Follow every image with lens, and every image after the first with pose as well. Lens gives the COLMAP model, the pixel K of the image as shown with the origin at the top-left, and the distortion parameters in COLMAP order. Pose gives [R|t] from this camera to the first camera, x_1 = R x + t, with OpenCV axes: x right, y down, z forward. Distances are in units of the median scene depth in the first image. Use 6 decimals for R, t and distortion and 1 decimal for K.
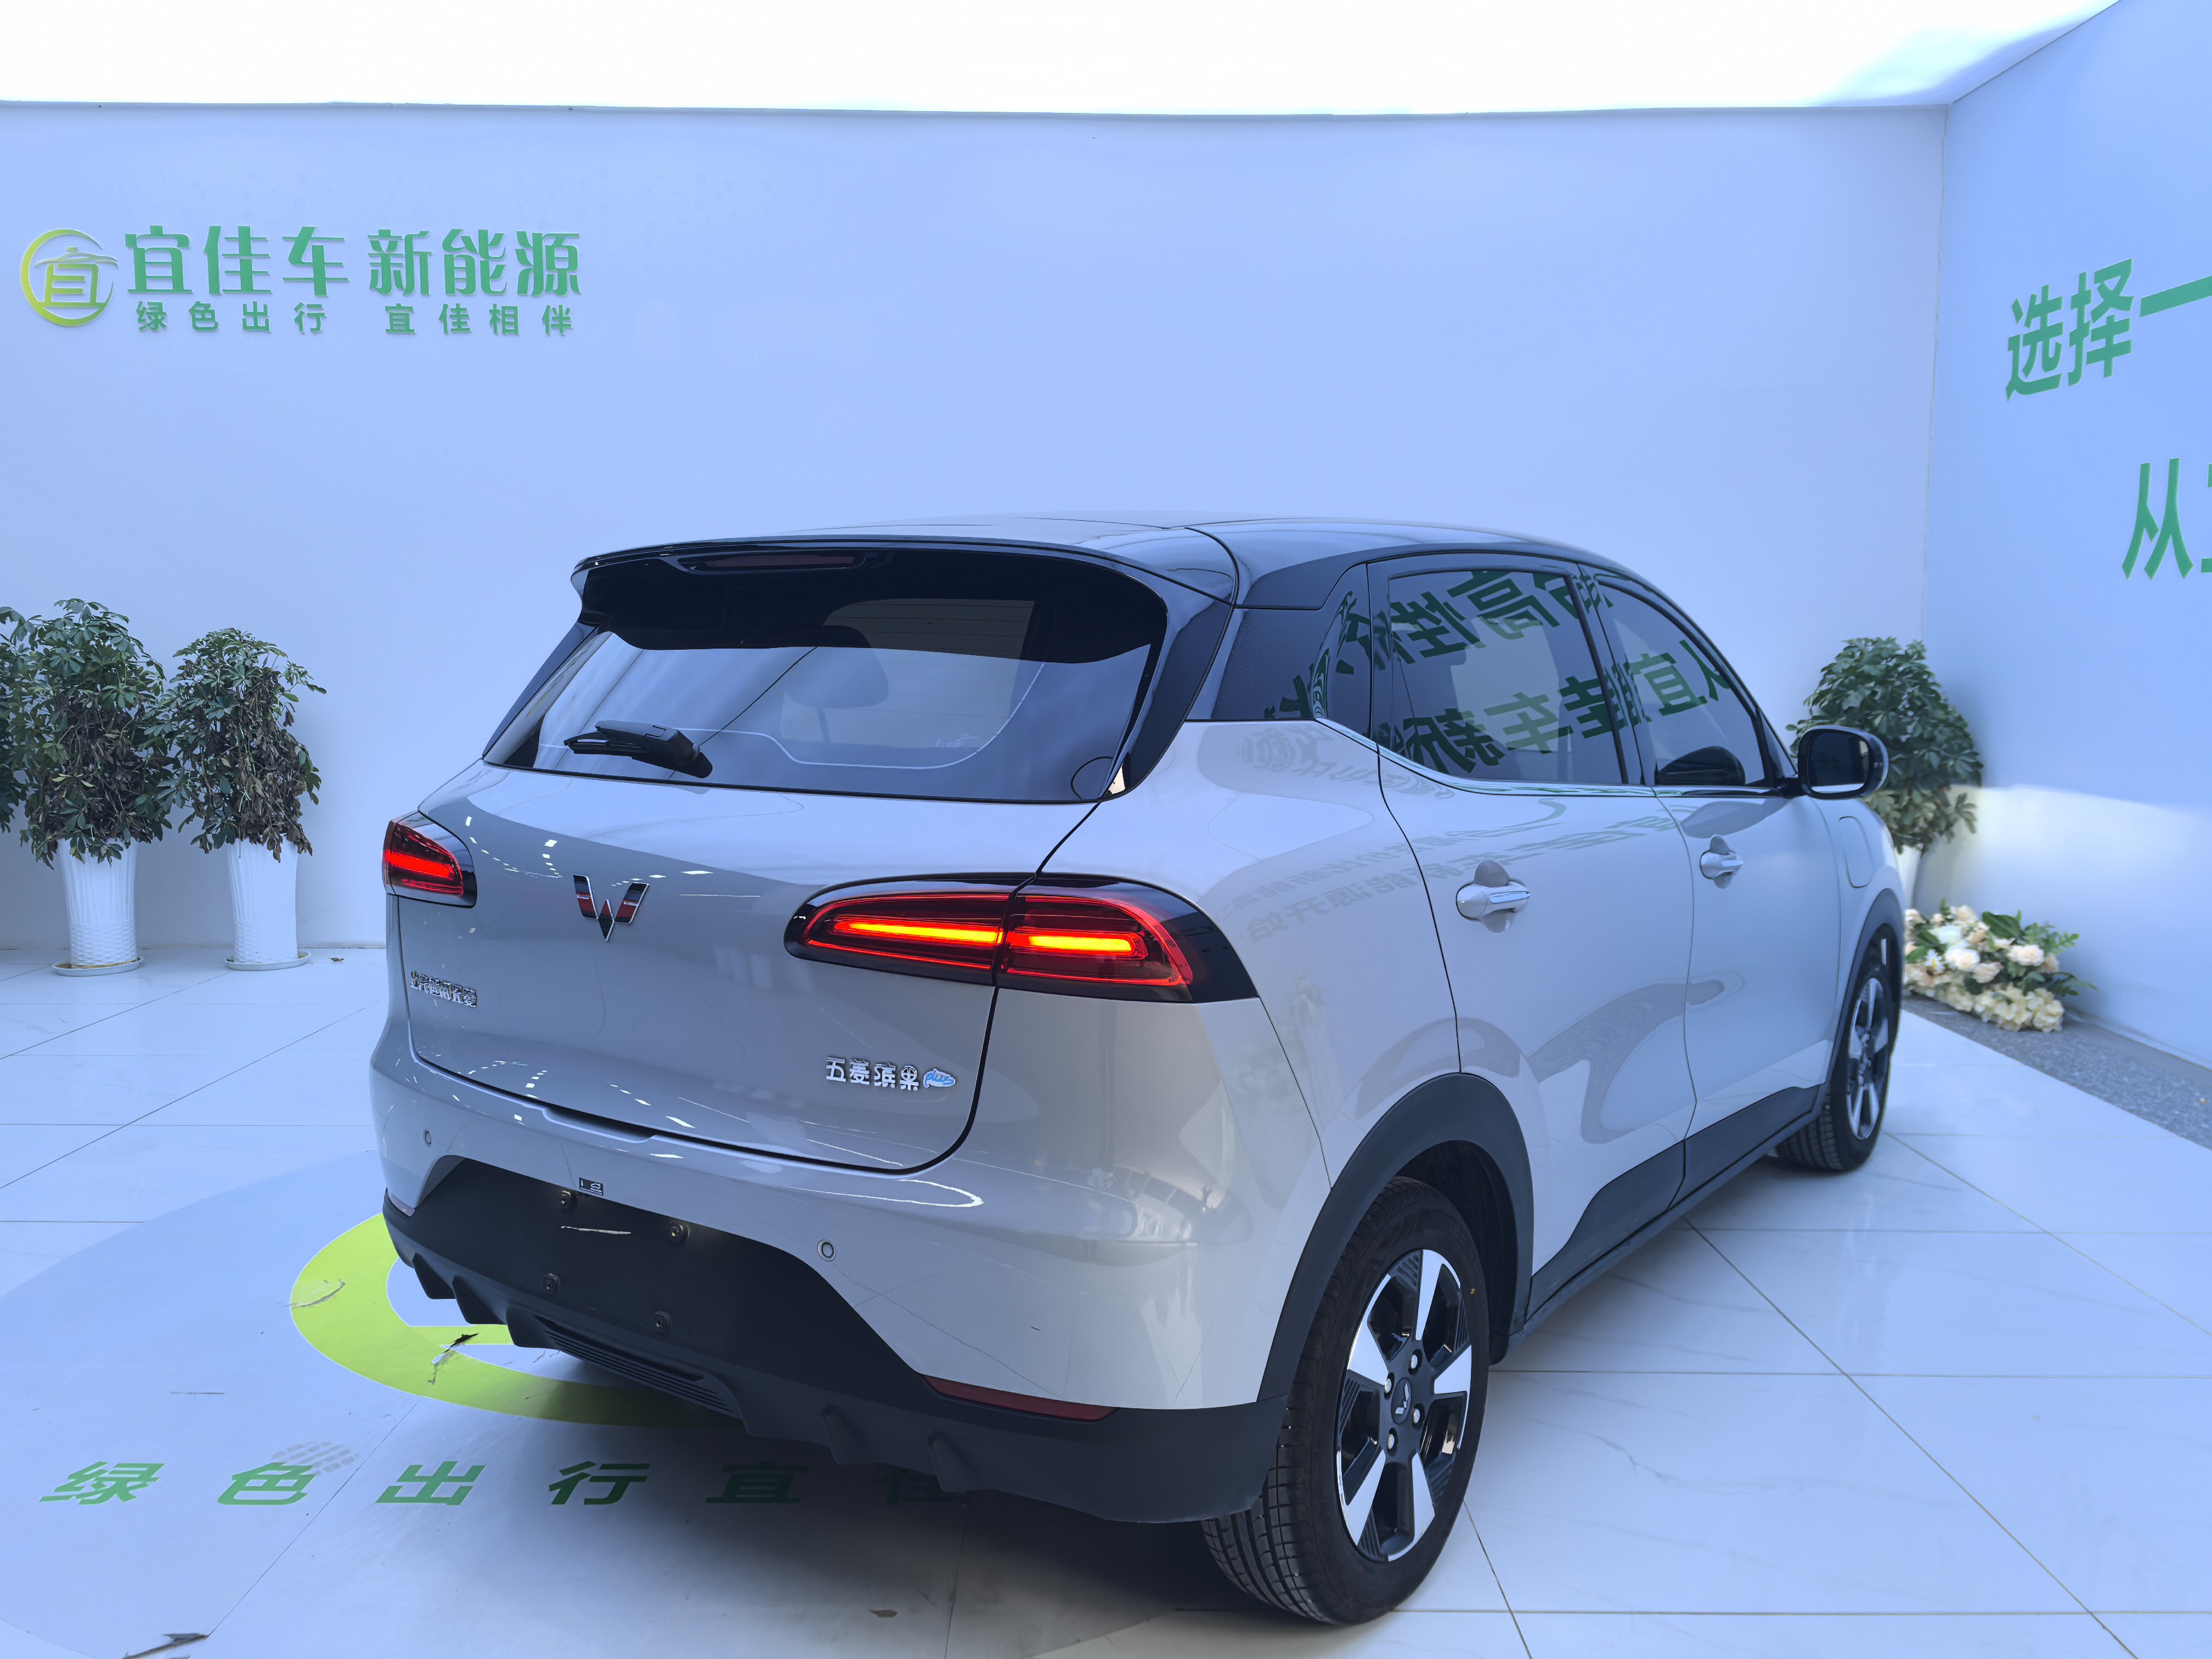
lens RADIAL K [[1774.0, 0, 1073.3], [0, 1774.0, 792.0], [0, 0, 1]] dist [0.070932, -0.108066]
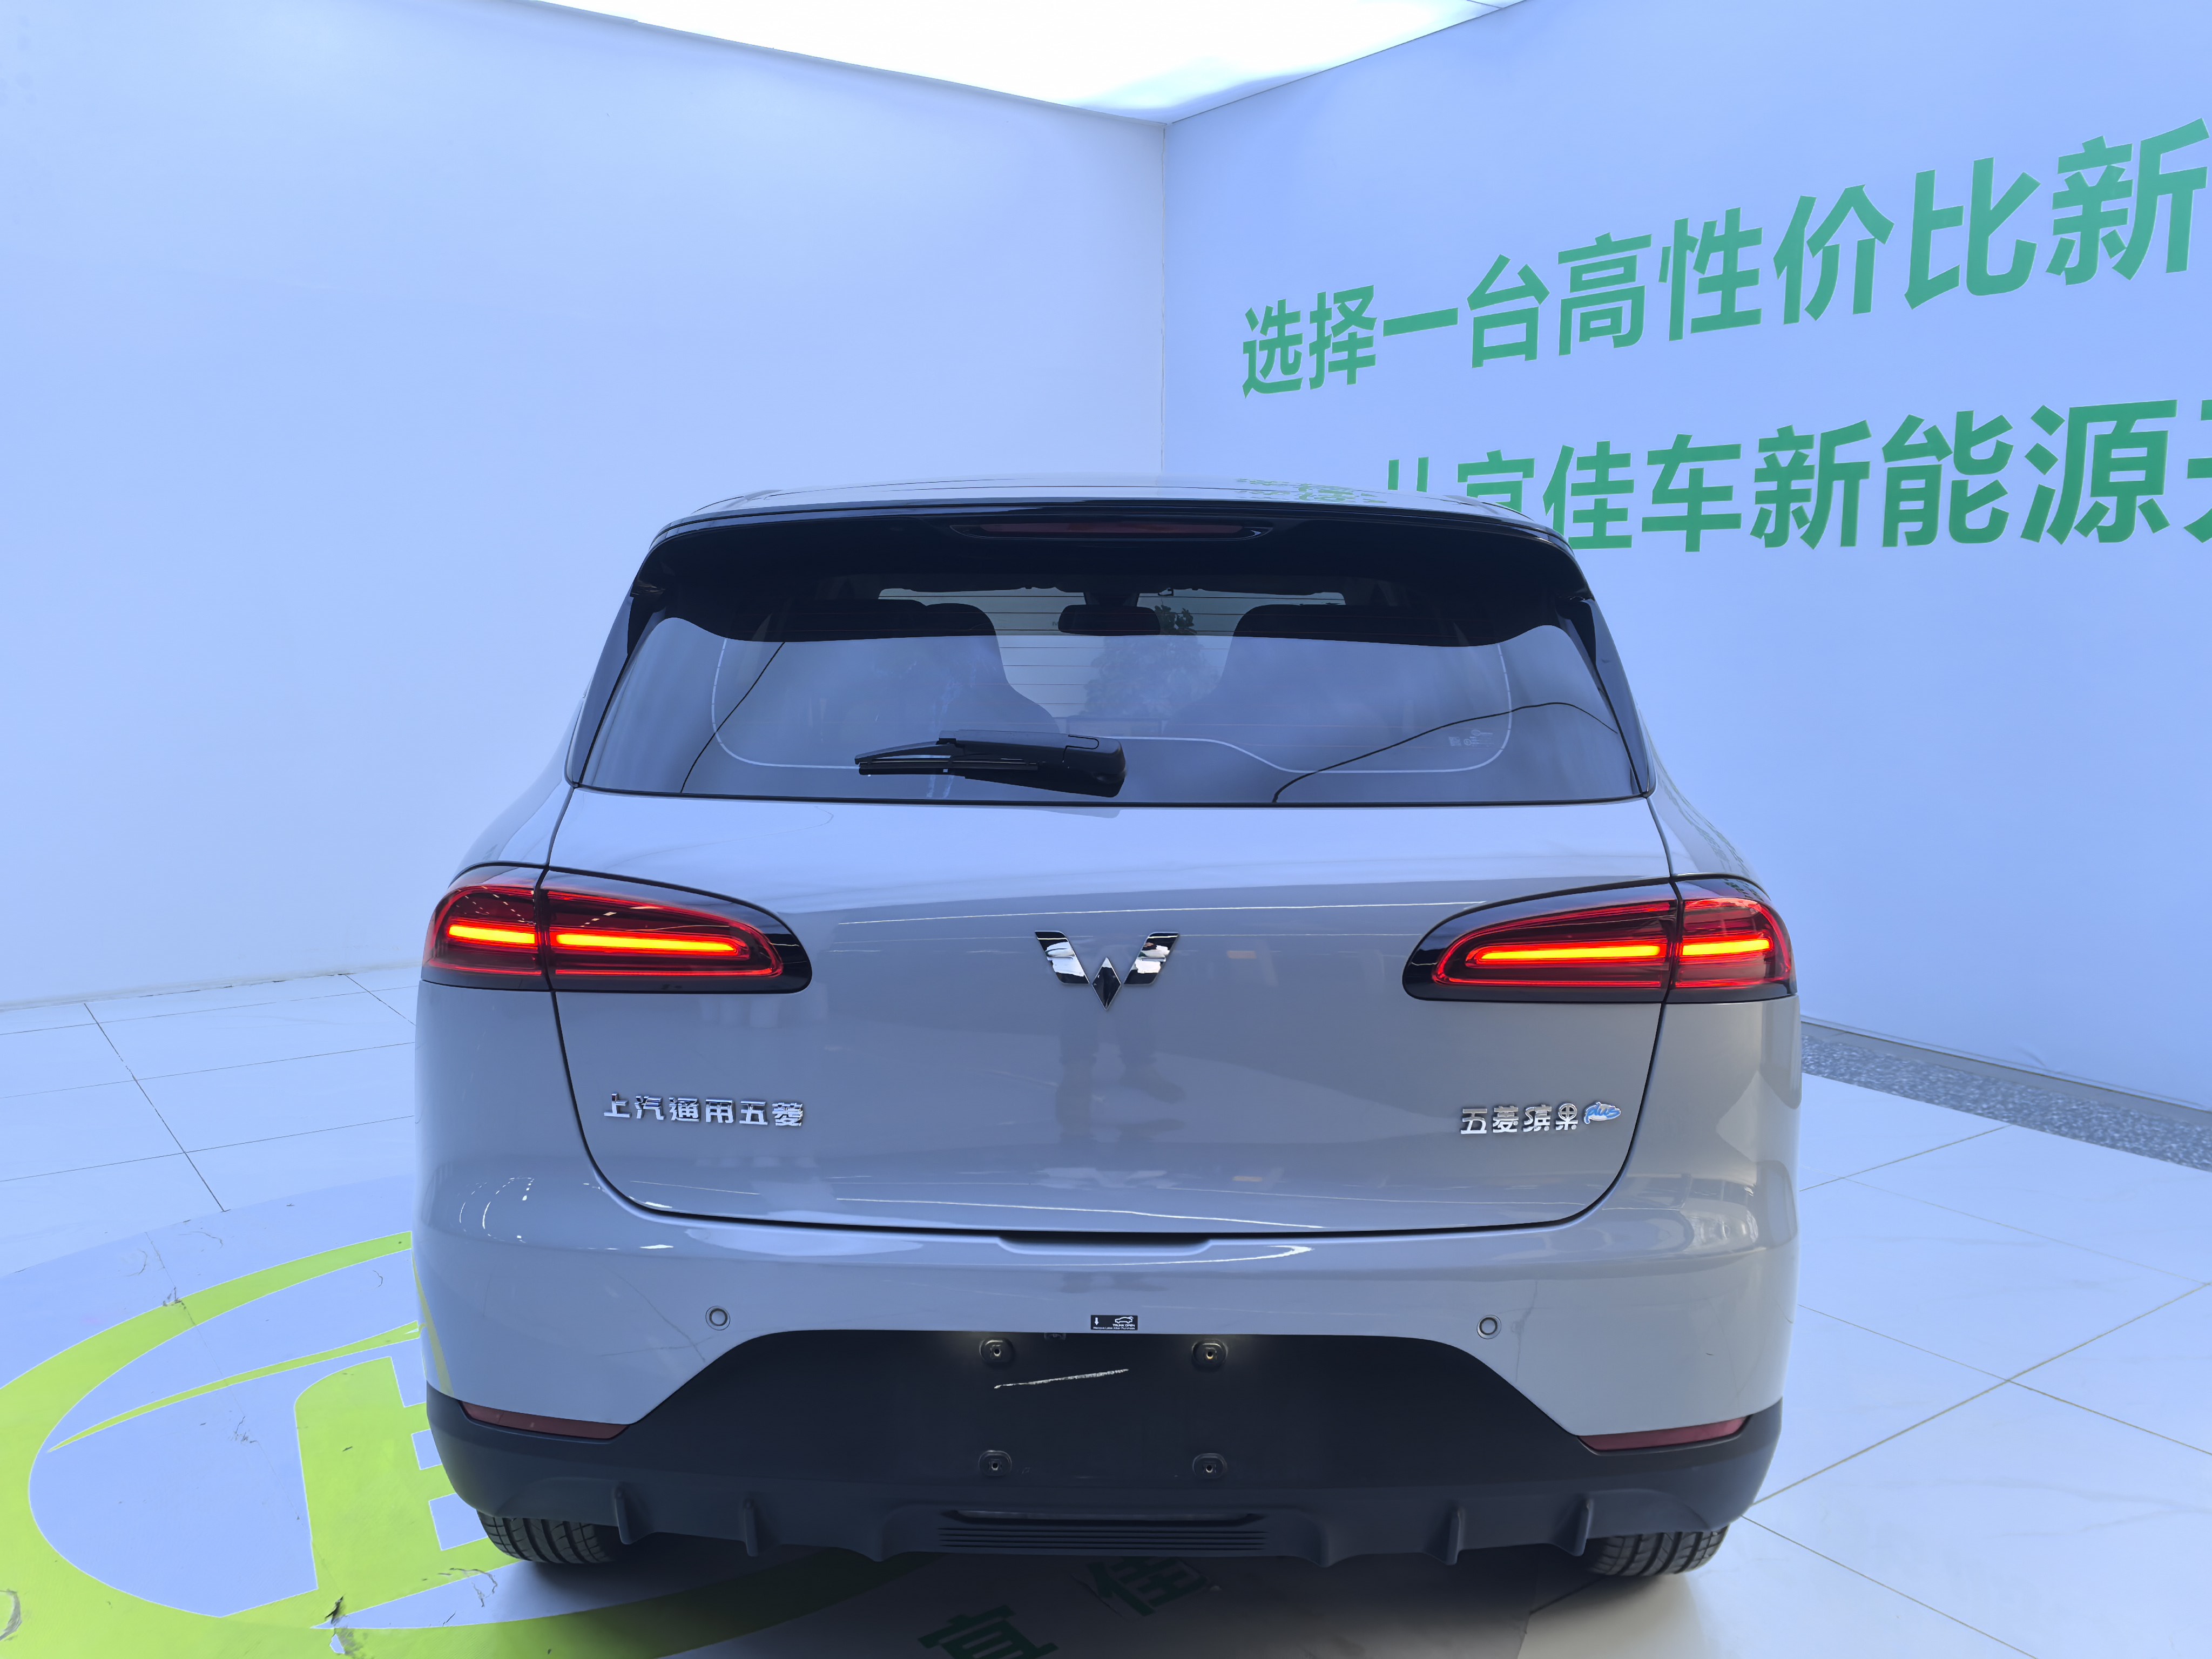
lens RADIAL K [[1774.0, 0, 1094.2], [0, 1774.0, 804.1], [0, 0, 1]] dist [0.070932, -0.108066]
pose [[0.805670, -0.064437, 0.588849, -0.271891], [0.044856, 0.997848, 0.047820, -0.017142], [-0.590664, -0.012114, 0.806827, 0.139741]]
